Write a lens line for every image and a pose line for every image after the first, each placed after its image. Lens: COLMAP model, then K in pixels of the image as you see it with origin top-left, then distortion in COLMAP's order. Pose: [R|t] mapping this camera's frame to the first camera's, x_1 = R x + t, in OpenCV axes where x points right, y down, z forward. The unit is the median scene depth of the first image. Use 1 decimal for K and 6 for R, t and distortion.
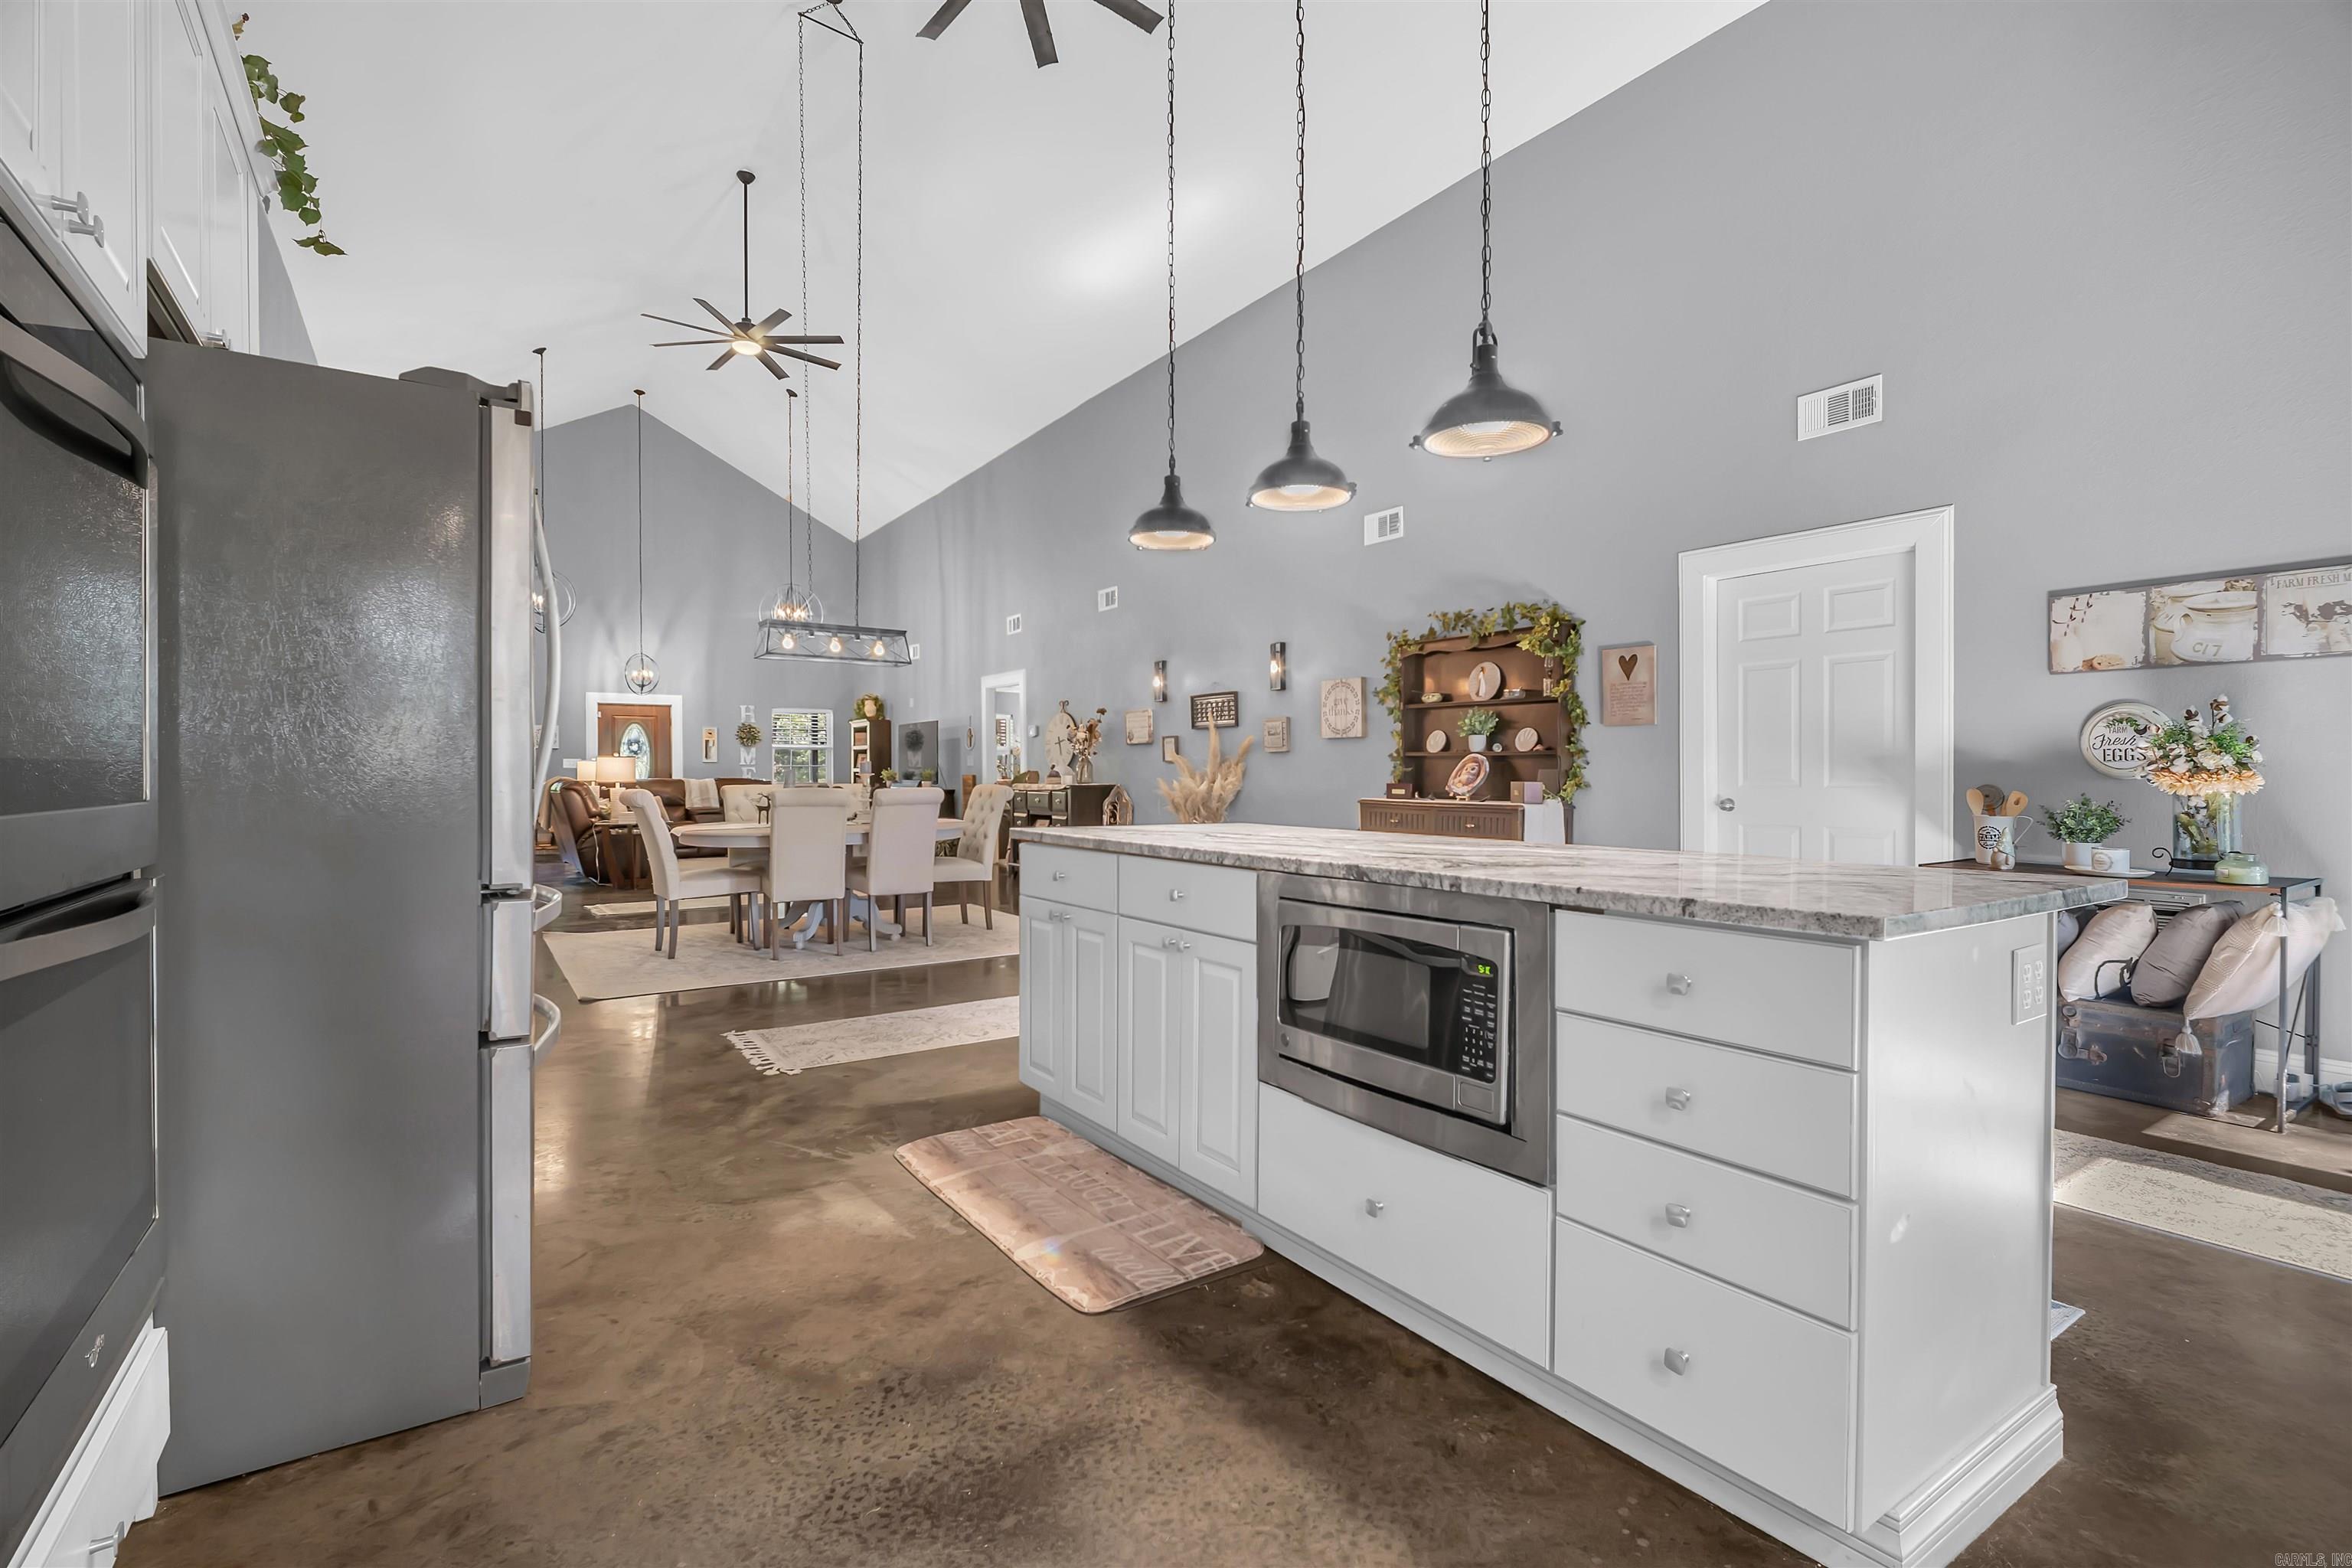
lens RADIAL K [[1081.5, 0, 1176.0], [0, 1081.5, 784.0], [0, 0, 1]] dist [-0.003727, -0.003267]
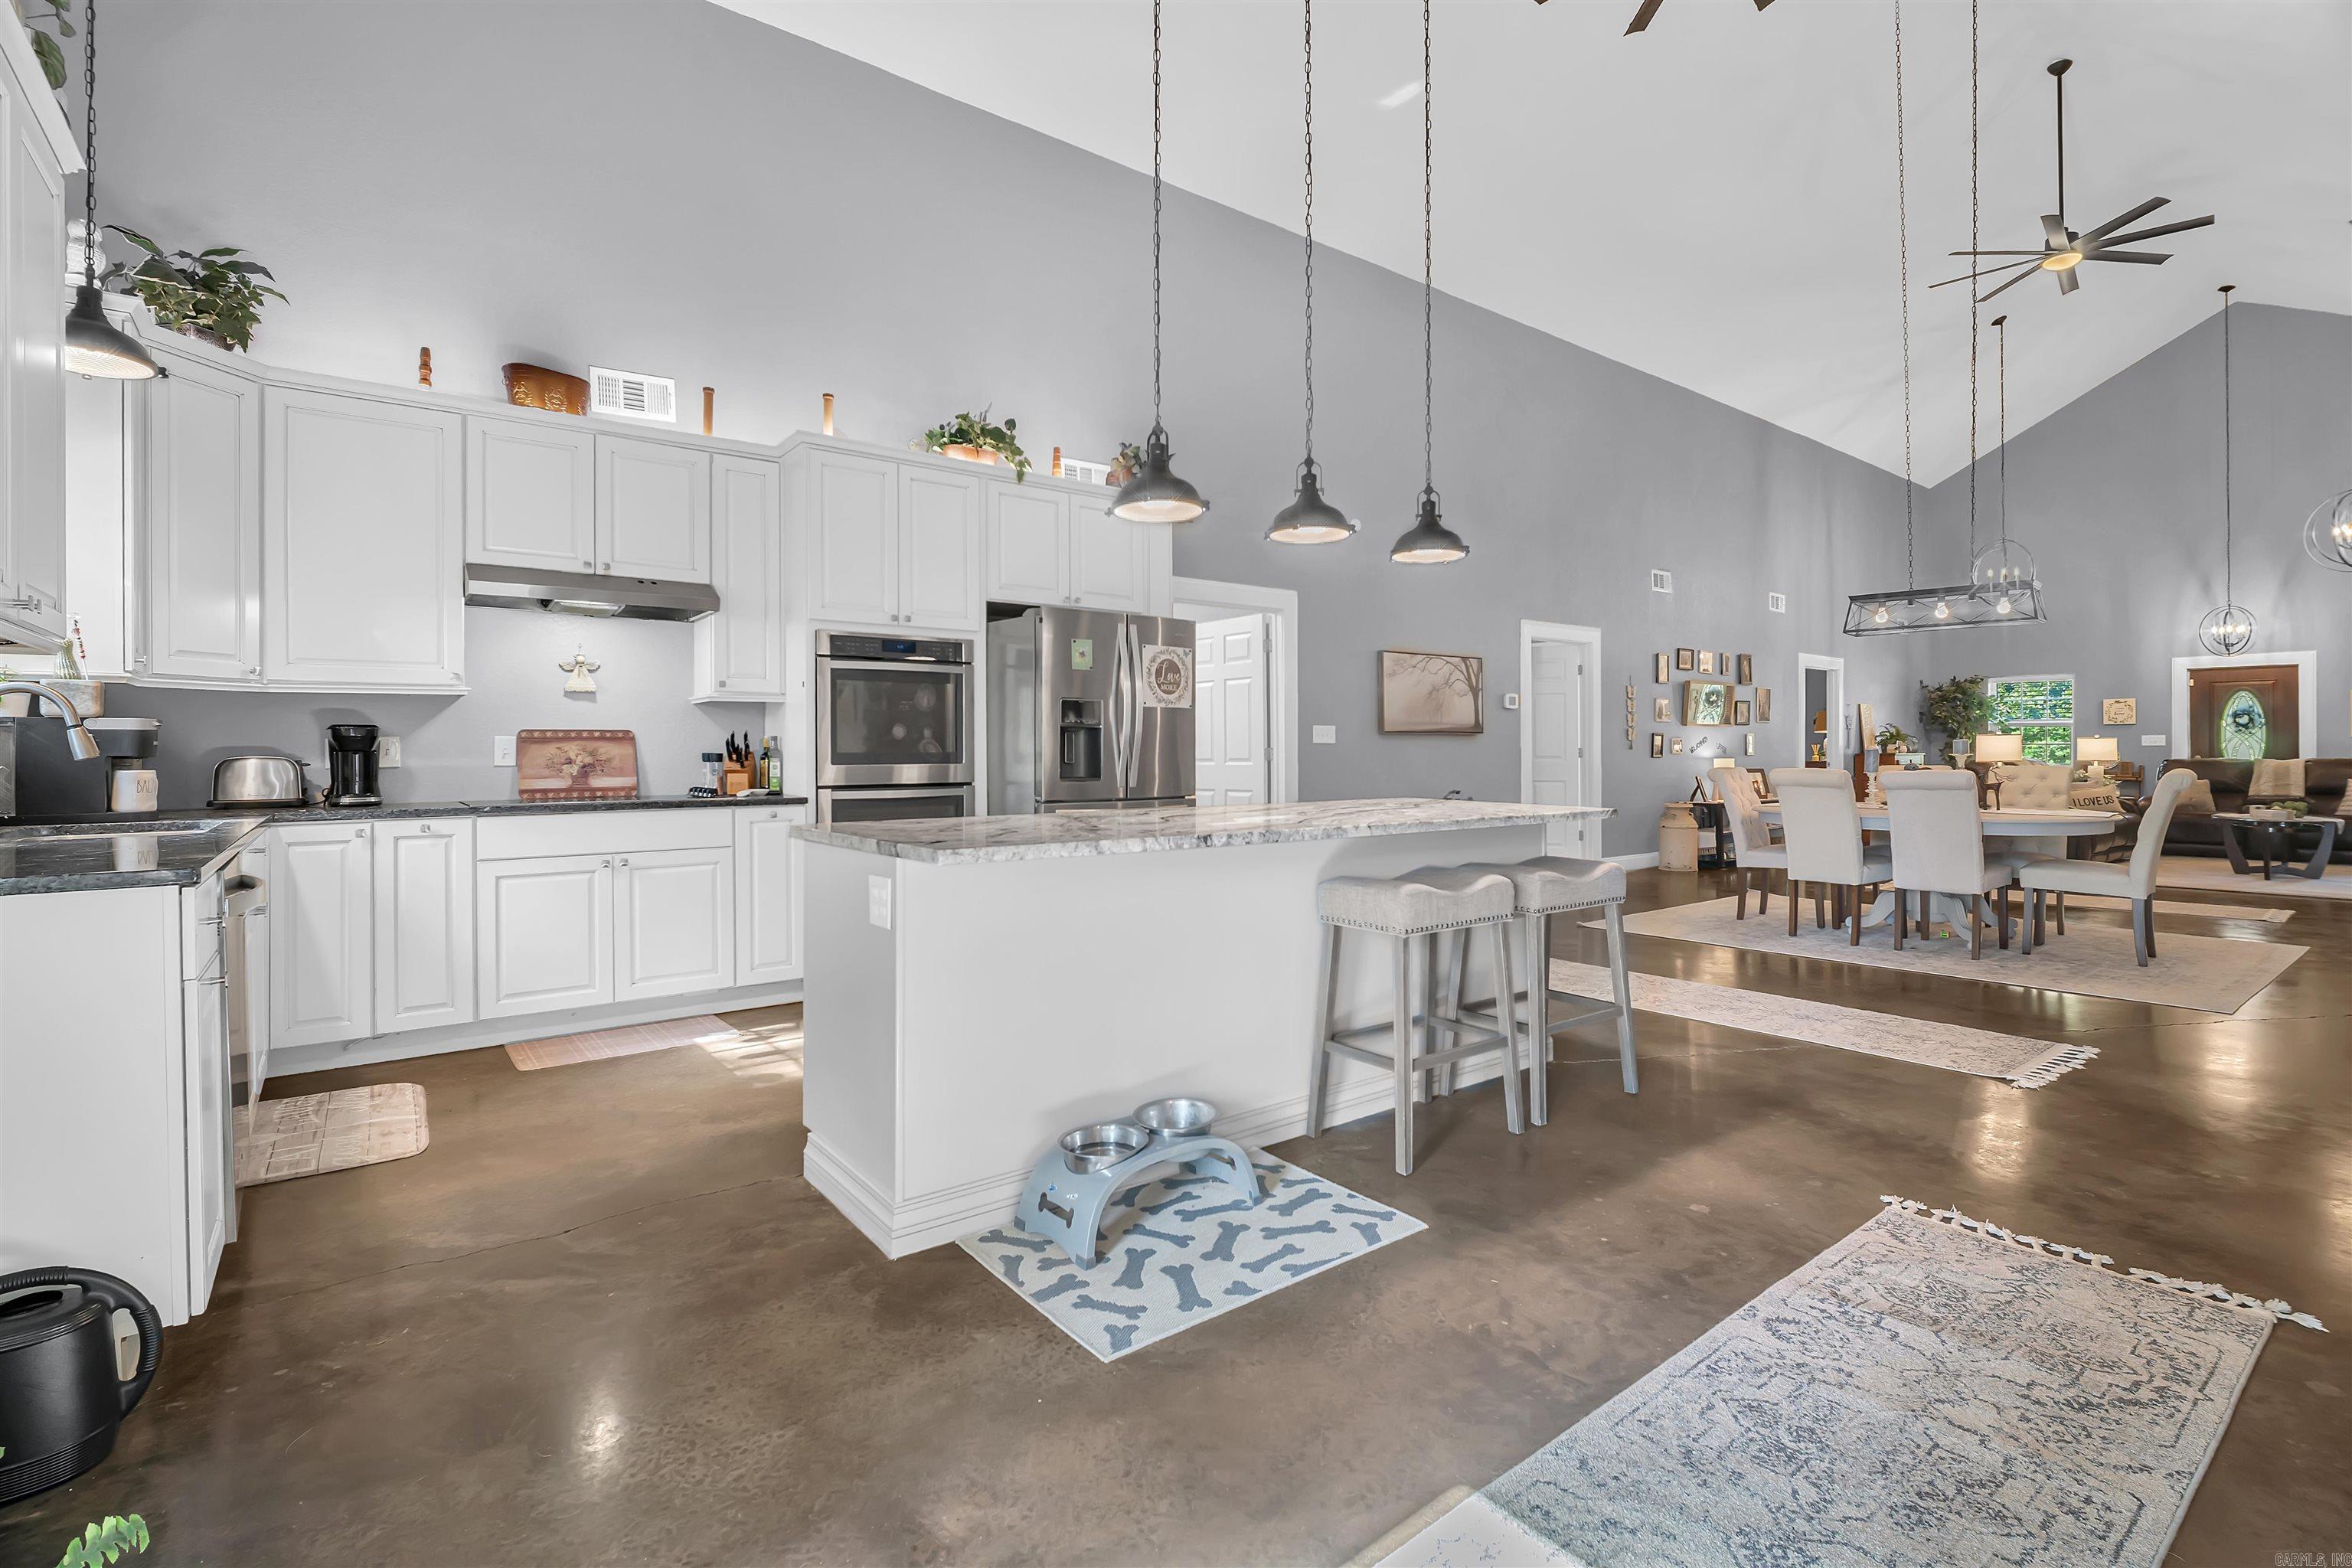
lens RADIAL K [[1091.4, 0, 1205.0], [0, 1091.4, 756.6], [0, 0, 1]] dist [-0.001430, -0.000478]
pose [[0.077732, 0.002154, -0.996972, 0.334129], [-0.007852, 0.999968, 0.001549, -0.001208], [0.996943, 0.007708, 0.077746, 0.192821]]
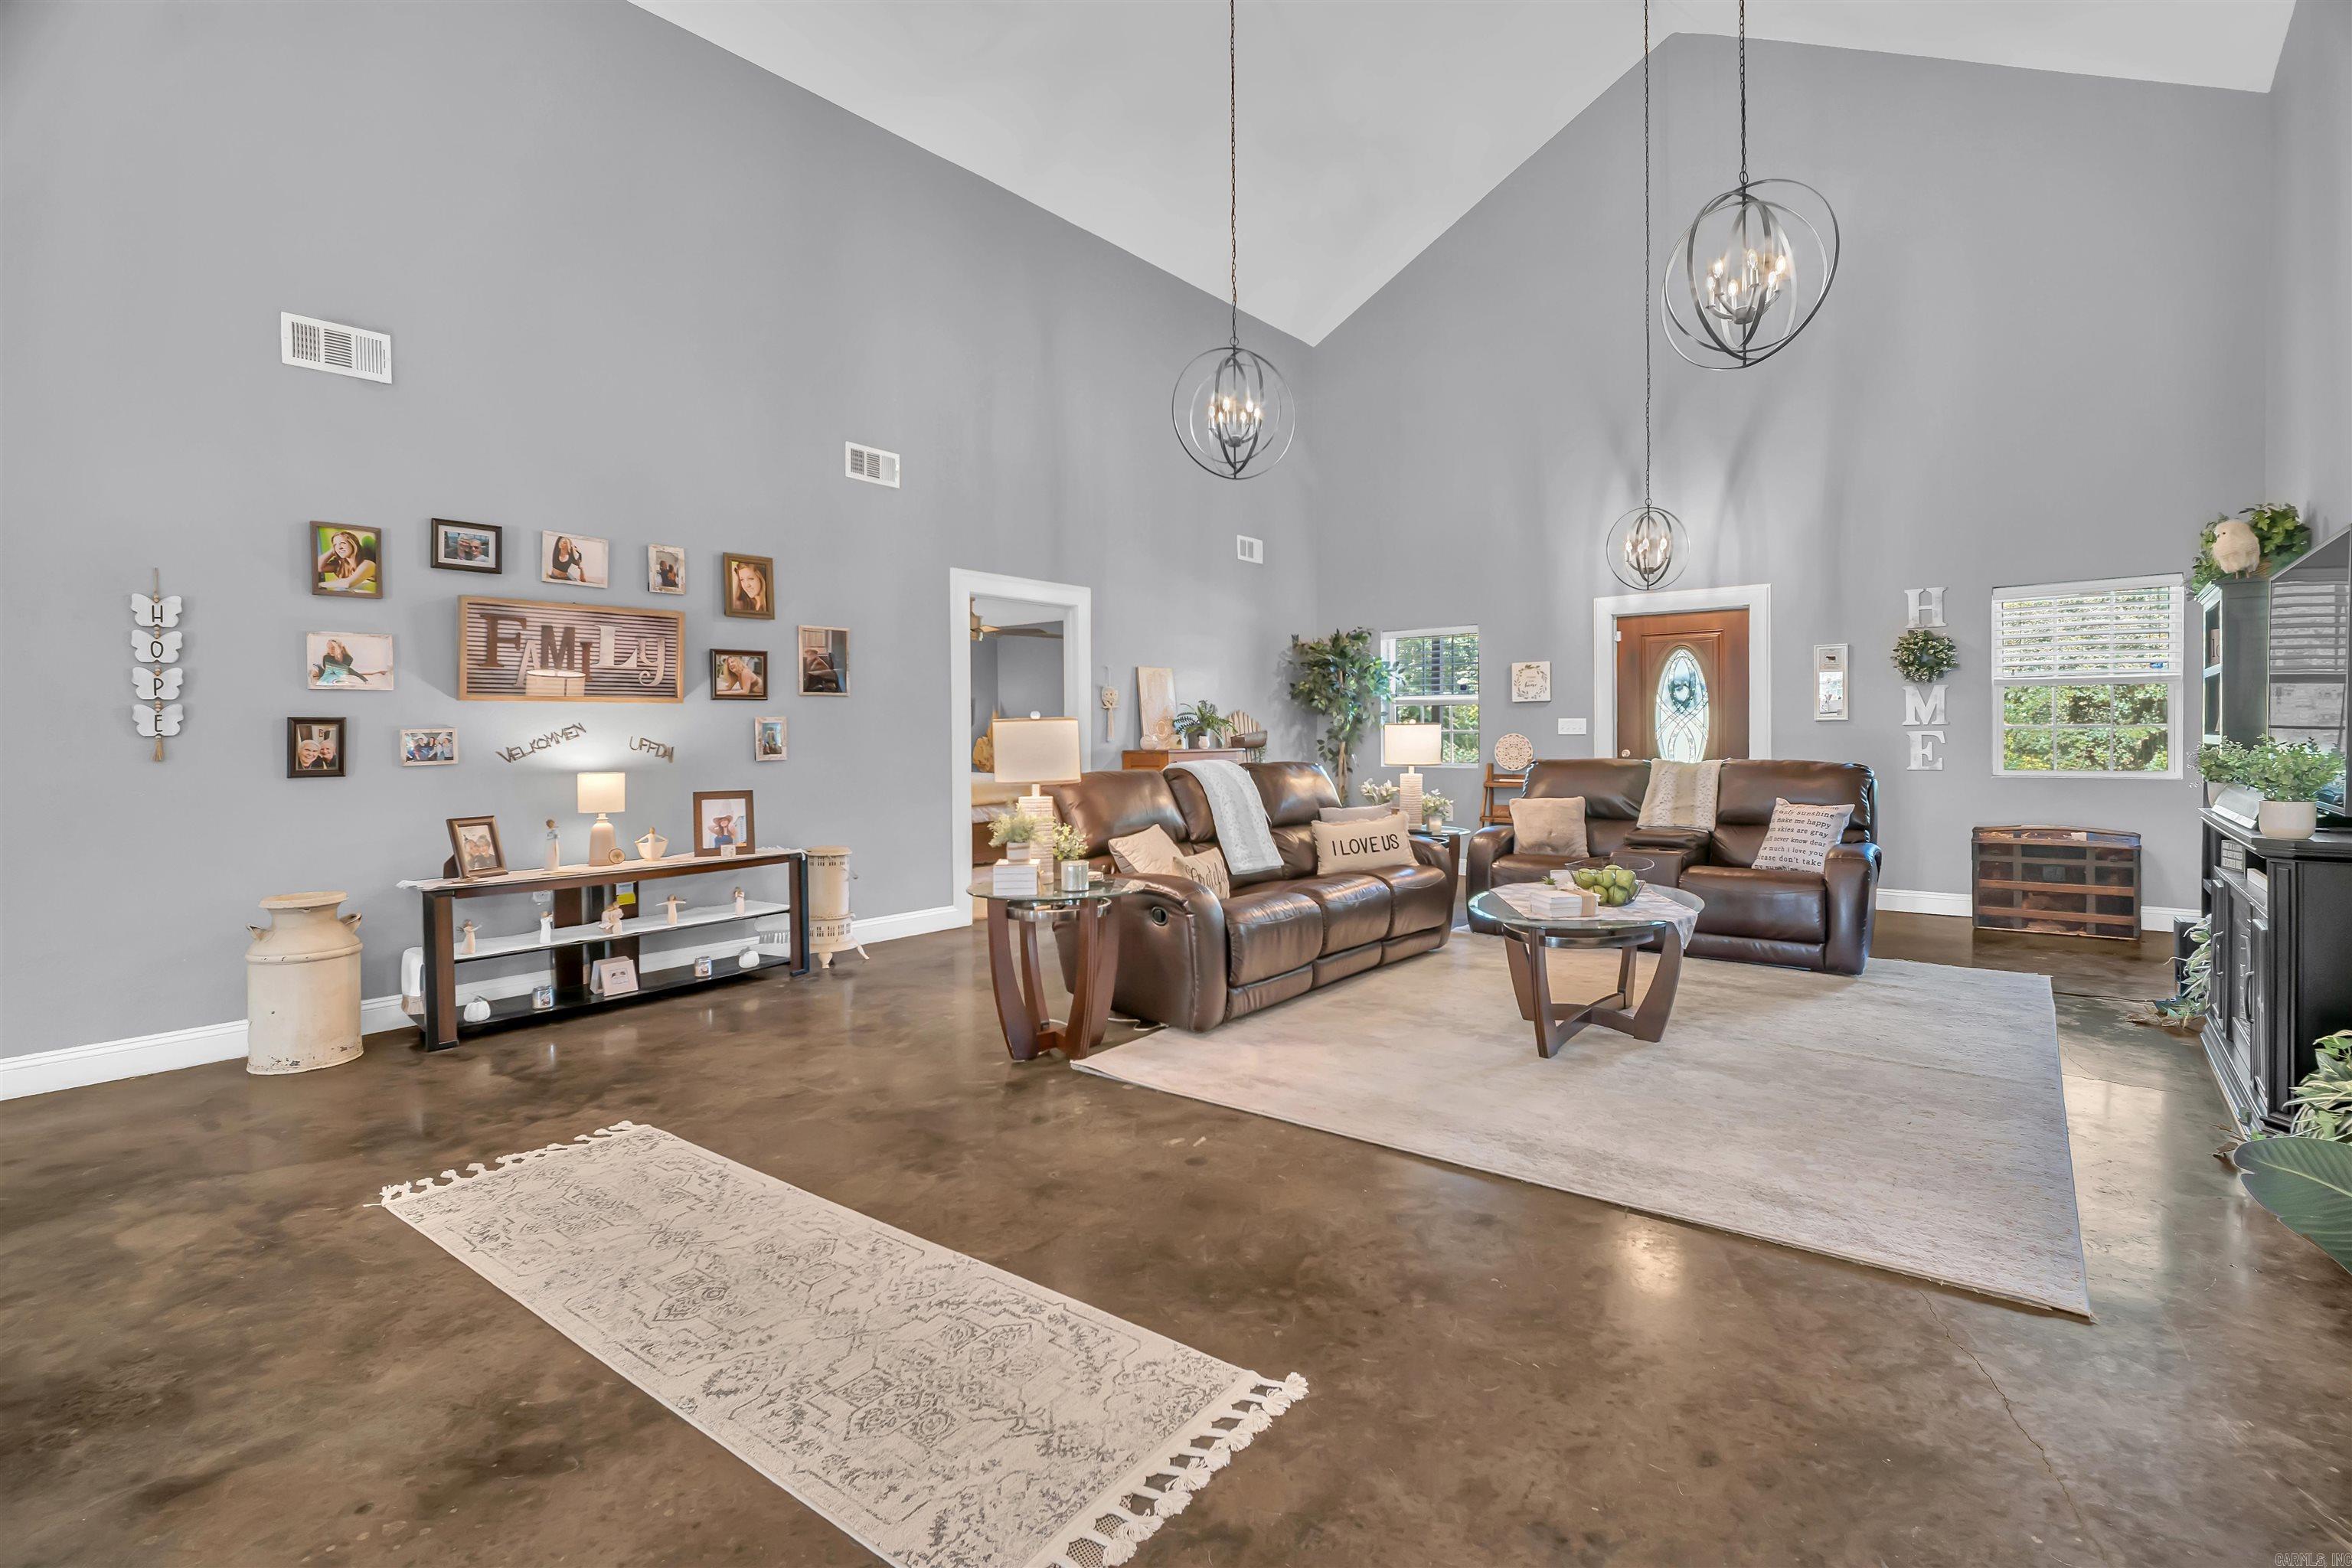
lens RADIAL K [[1094.5, 0, 1207.5], [0, 1094.5, 745.4], [0, 0, 1]] dist [-0.023909, -0.000740]
pose [[0.303689, 0.009231, -0.952727, -0.088700], [-0.003916, 0.999957, 0.008440, -0.016328], [0.952763, 0.001167, 0.303712, 0.795107]]
